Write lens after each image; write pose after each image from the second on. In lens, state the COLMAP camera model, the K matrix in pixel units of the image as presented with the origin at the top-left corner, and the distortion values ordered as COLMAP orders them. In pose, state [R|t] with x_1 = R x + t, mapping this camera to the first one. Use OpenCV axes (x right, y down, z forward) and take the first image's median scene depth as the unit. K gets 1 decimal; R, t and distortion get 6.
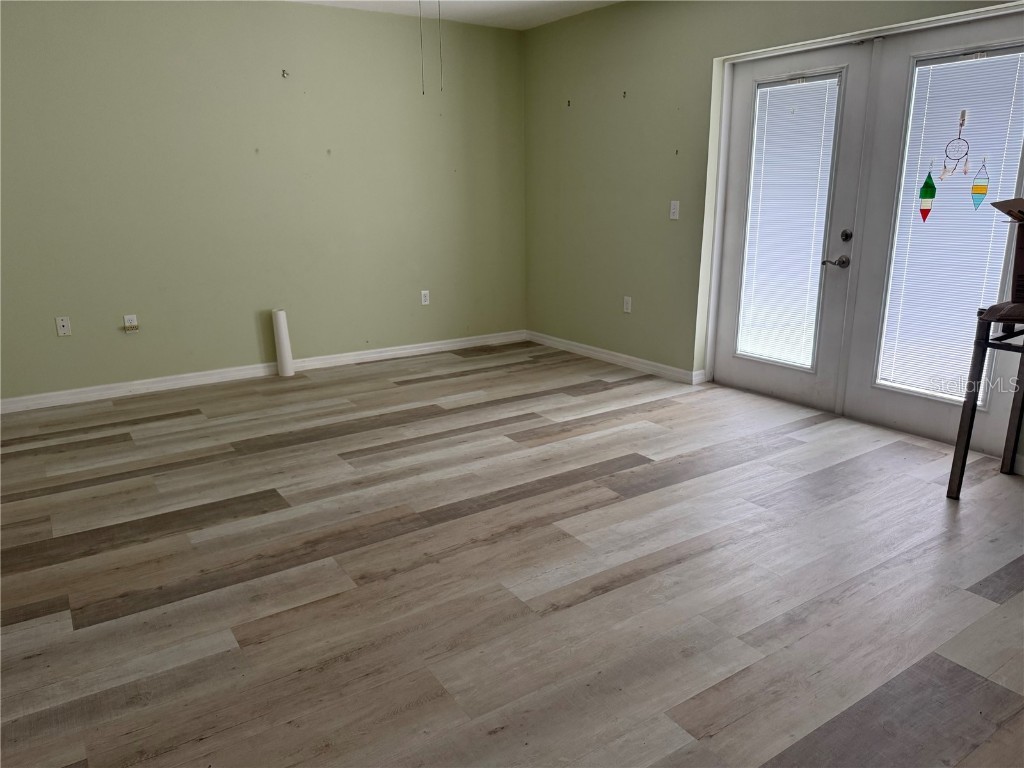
lens RADIAL K [[720.4, 0, 516.7], [0, 720.4, 383.7], [0, 0, 1]] dist [0.102480, -0.160936]
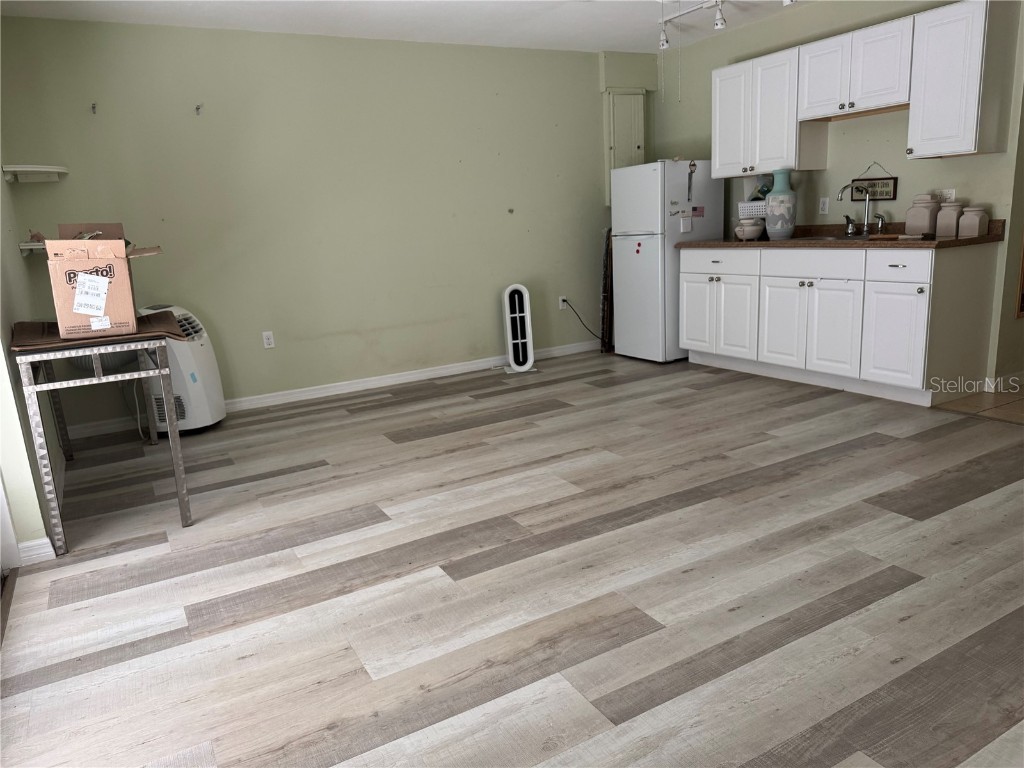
lens RADIAL K [[720.4, 0, 516.7], [0, 720.4, 383.7], [0, 0, 1]] dist [0.102480, -0.160936]
pose [[-0.994365, 0.058086, 0.088679, 0.035830], [0.093024, 0.879271, 0.467150, -0.374945], [-0.050838, 0.472767, -0.879720, 1.487933]]
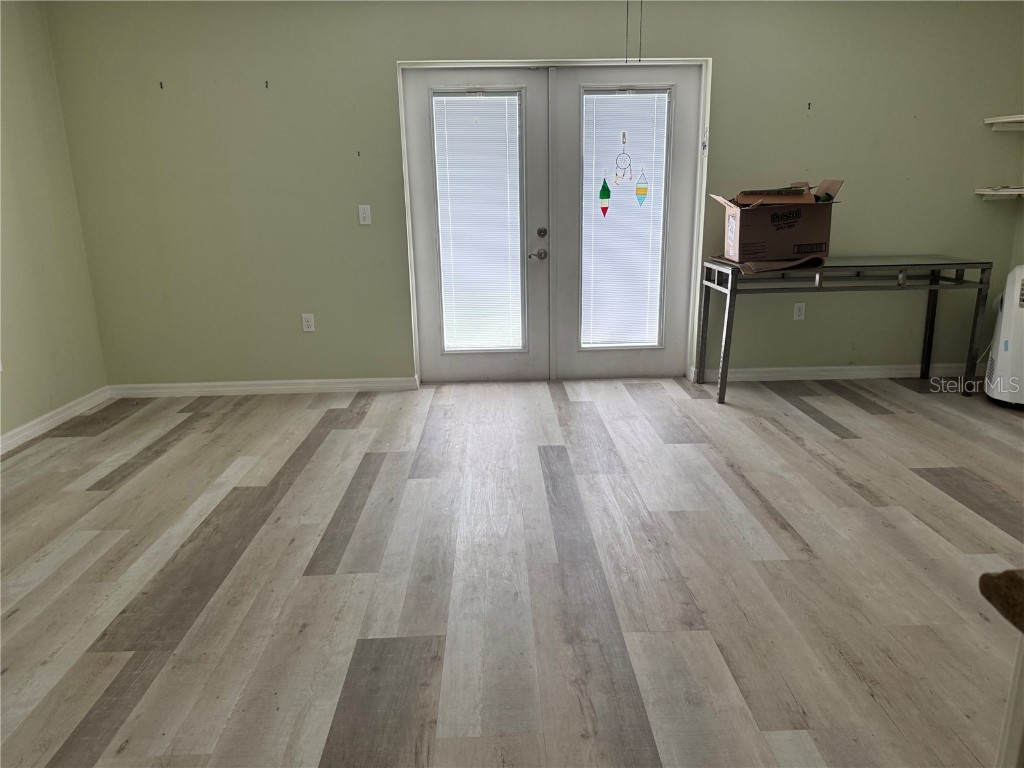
lens RADIAL K [[720.4, 0, 516.7], [0, 720.4, 383.7], [0, 0, 1]] dist [0.102480, -0.160936]
pose [[0.529036, -0.205685, 0.823295, -0.654994], [0.229770, 0.968660, 0.094355, -0.090108], [-0.816901, 0.139252, 0.559716, 0.441354]]
